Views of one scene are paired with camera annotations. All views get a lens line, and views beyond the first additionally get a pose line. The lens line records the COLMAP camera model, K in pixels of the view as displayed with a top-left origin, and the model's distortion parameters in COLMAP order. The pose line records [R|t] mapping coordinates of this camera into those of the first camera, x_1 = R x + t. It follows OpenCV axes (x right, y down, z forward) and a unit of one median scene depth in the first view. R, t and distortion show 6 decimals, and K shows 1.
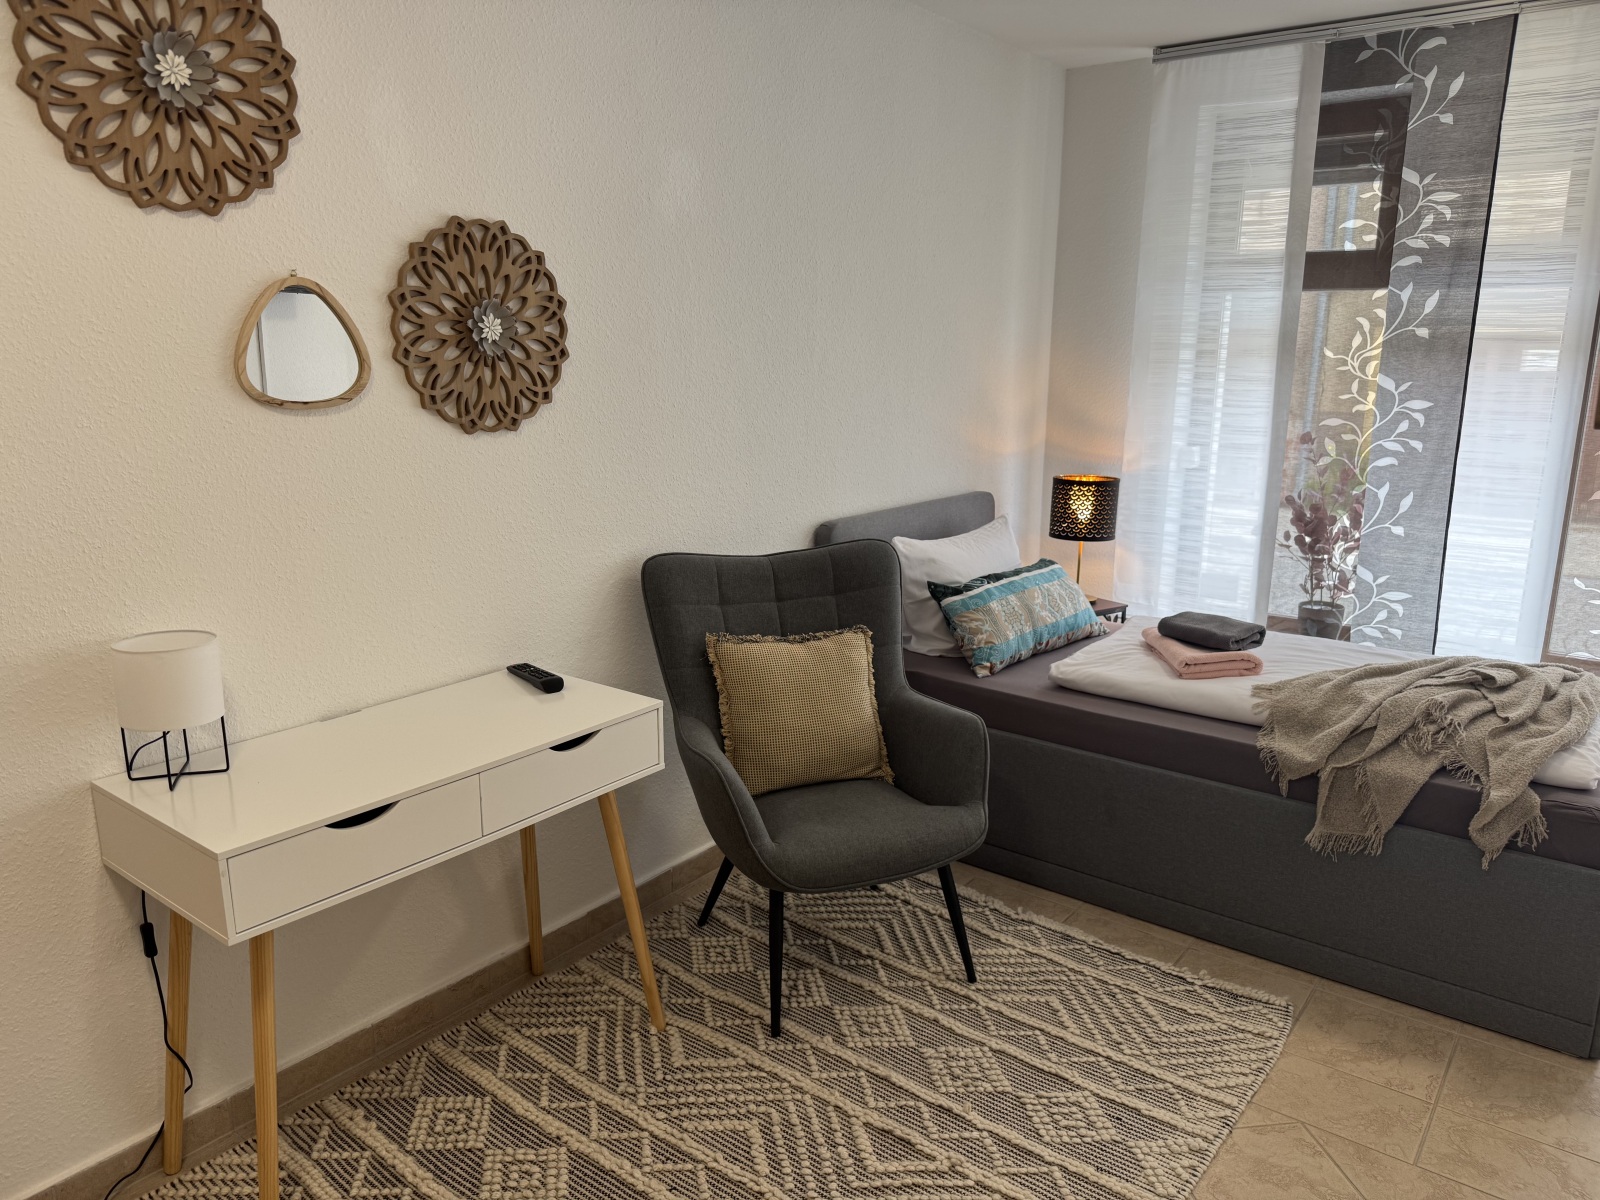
lens RADIAL K [[1116.8, 0, 800.0], [0, 1116.8, 600.0], [0, 0, 1]] dist [0.061674, -0.097093]
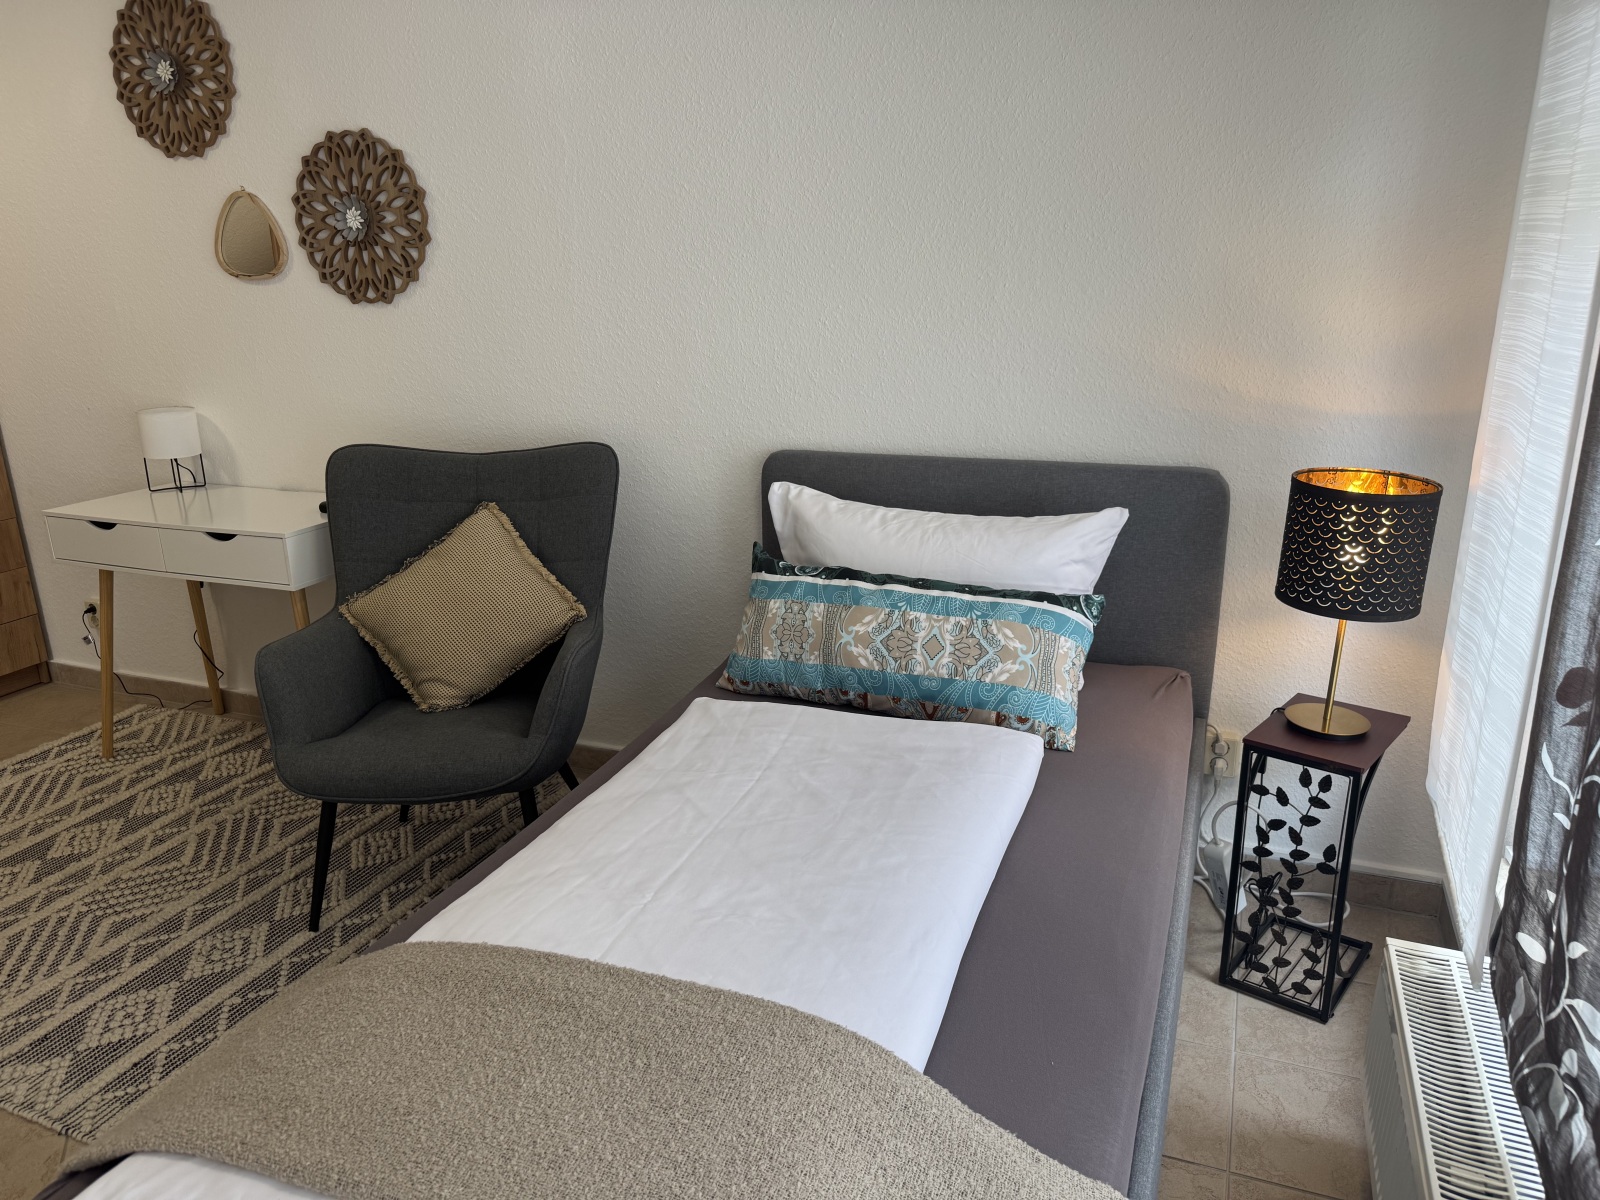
lens RADIAL K [[1116.8, 0, 800.0], [0, 1116.8, 600.0], [0, 0, 1]] dist [0.061674, -0.097093]
pose [[0.273496, 0.271055, -0.922892, 1.173638], [-0.203428, 0.954070, 0.219927, -0.219888], [0.940116, 0.127593, 0.316074, 1.158100]]
